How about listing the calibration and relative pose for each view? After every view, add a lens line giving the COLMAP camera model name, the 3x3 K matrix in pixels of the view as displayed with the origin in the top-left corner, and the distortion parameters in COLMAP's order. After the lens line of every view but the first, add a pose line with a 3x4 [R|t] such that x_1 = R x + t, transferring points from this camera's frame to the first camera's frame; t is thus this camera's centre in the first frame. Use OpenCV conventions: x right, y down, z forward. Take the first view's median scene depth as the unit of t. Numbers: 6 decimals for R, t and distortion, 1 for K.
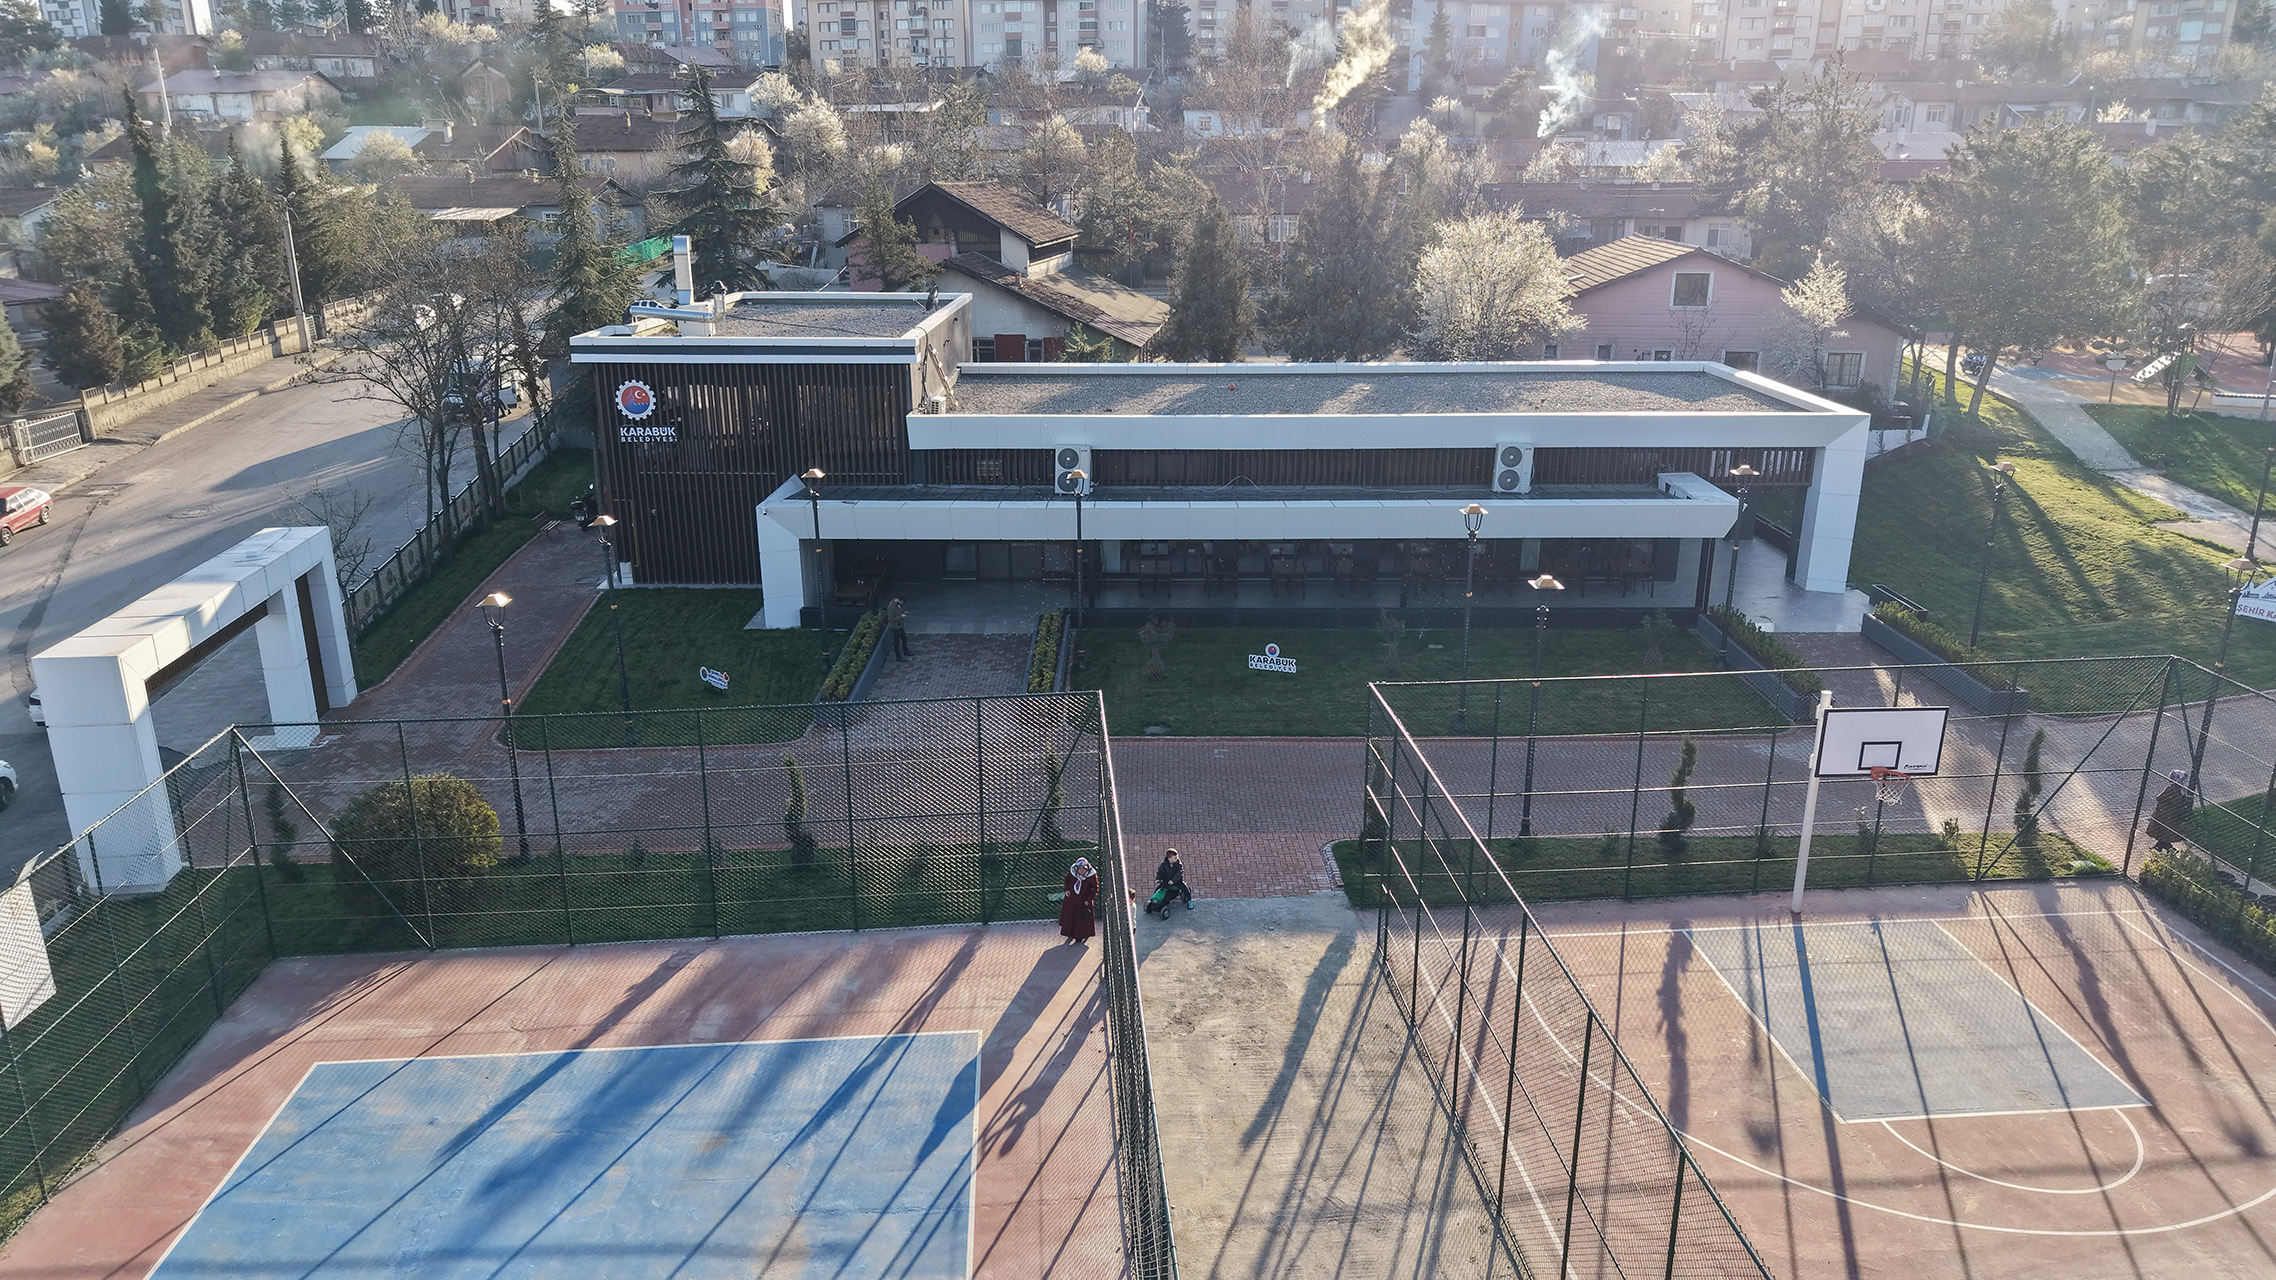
lens RADIAL K [[1484.3, 0, 1139.2], [0, 1484.3, 635.3], [0, 0, 1]] dist [-0.003262, -0.000527]
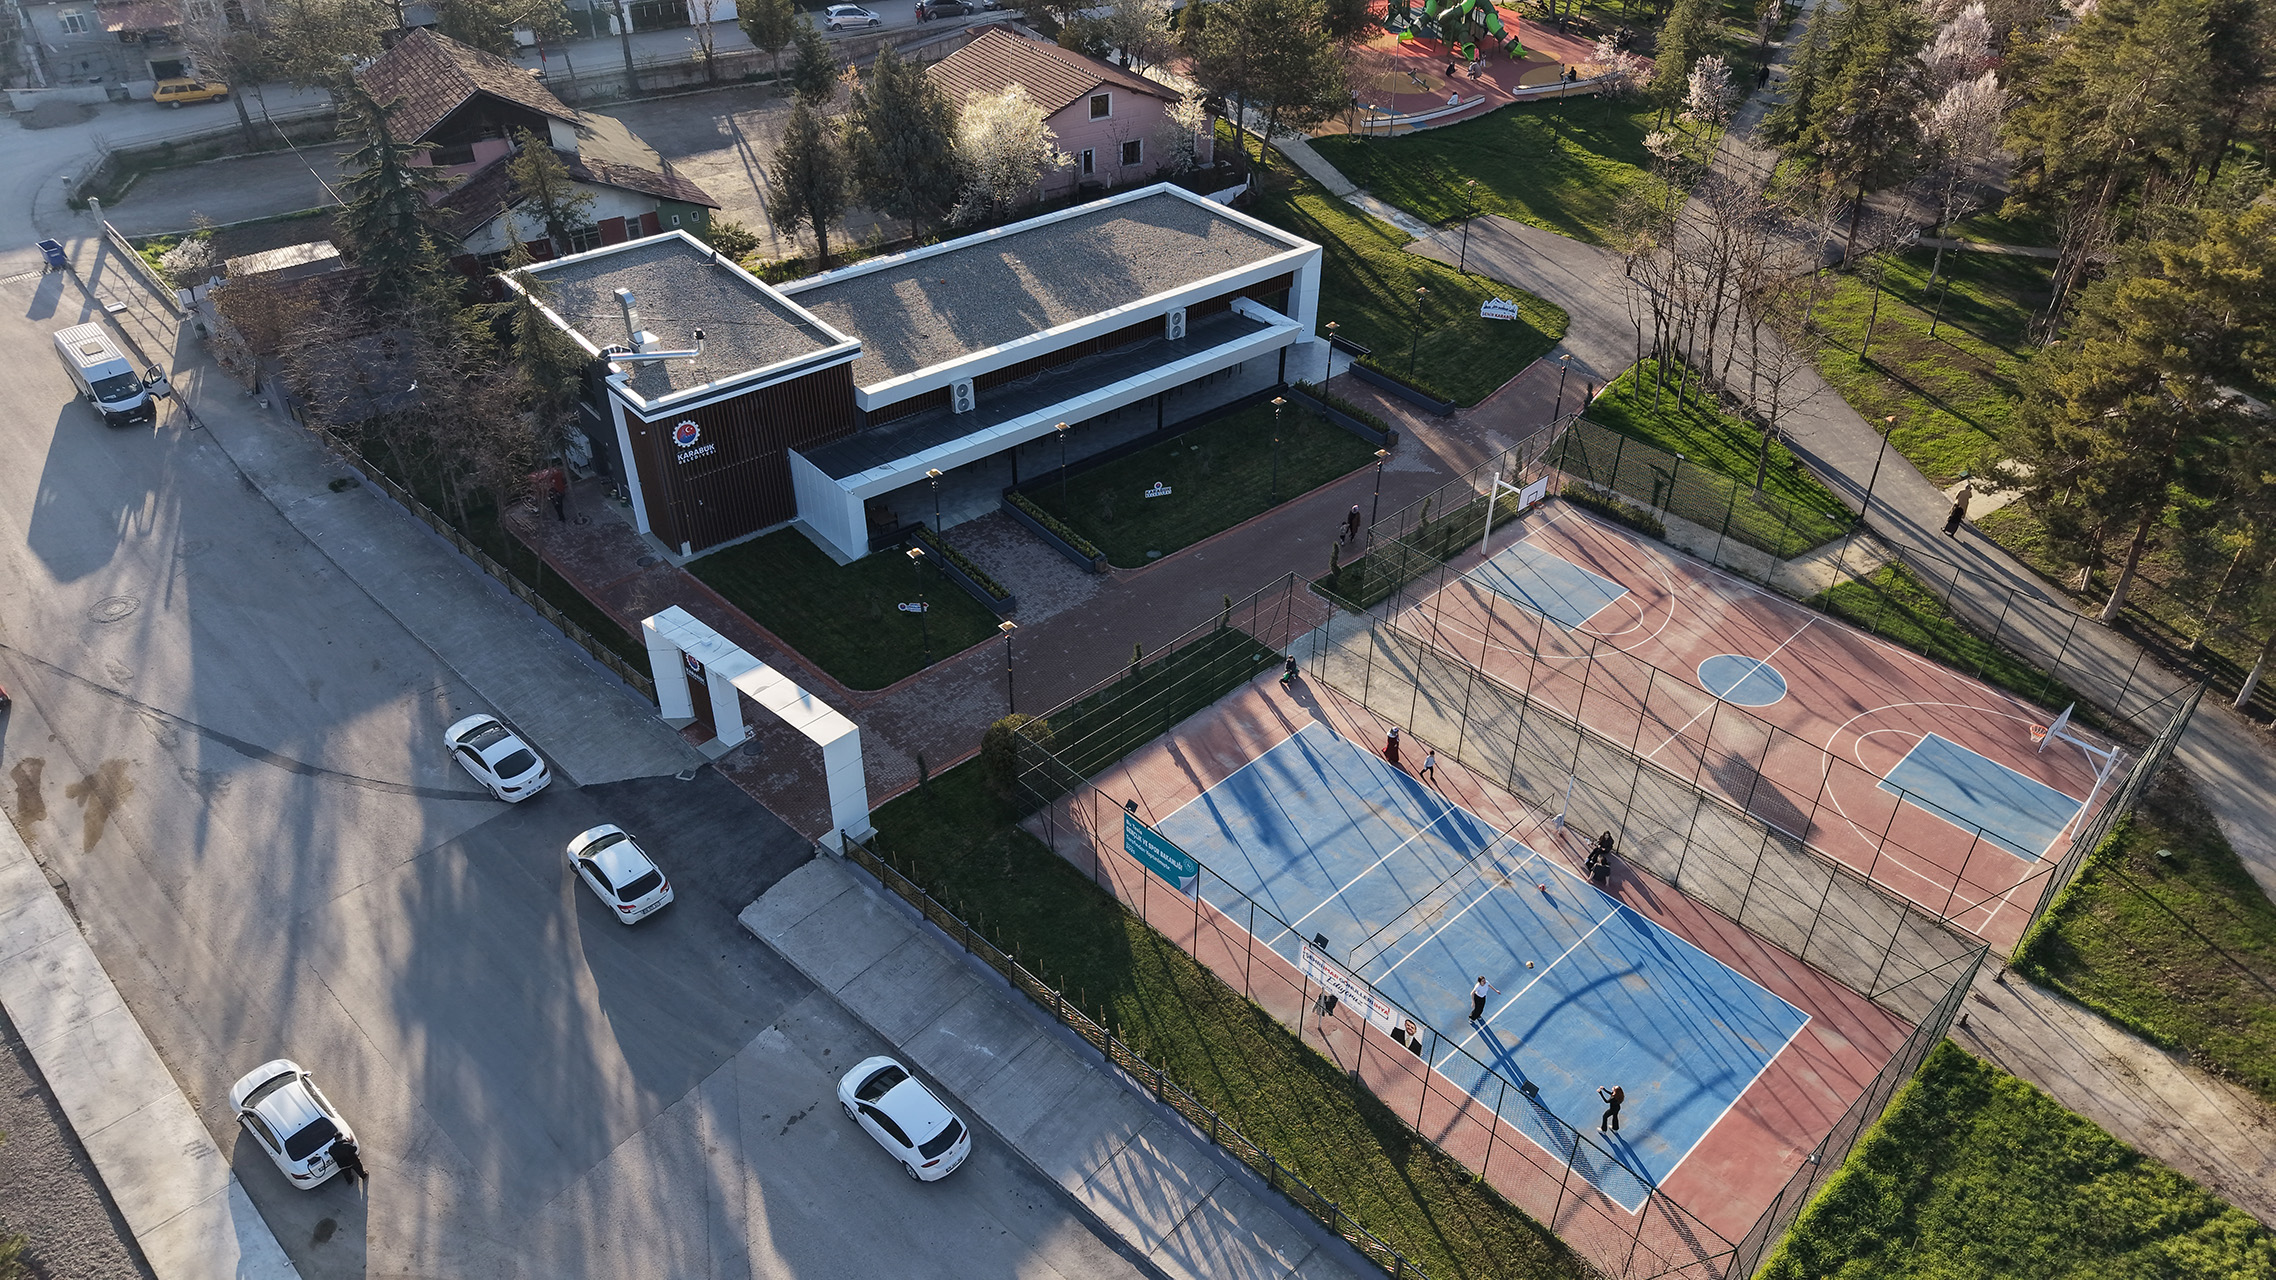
lens RADIAL K [[1484.3, 0, 1141.0], [0, 1484.3, 640.3], [0, 0, 1]] dist [-0.003262, -0.000527]
pose [[0.776257, -0.353751, 0.521809, -1.350521], [0.178160, 0.917081, 0.356682, -0.670760], [-0.604718, -0.183912, 0.774915, -0.595856]]
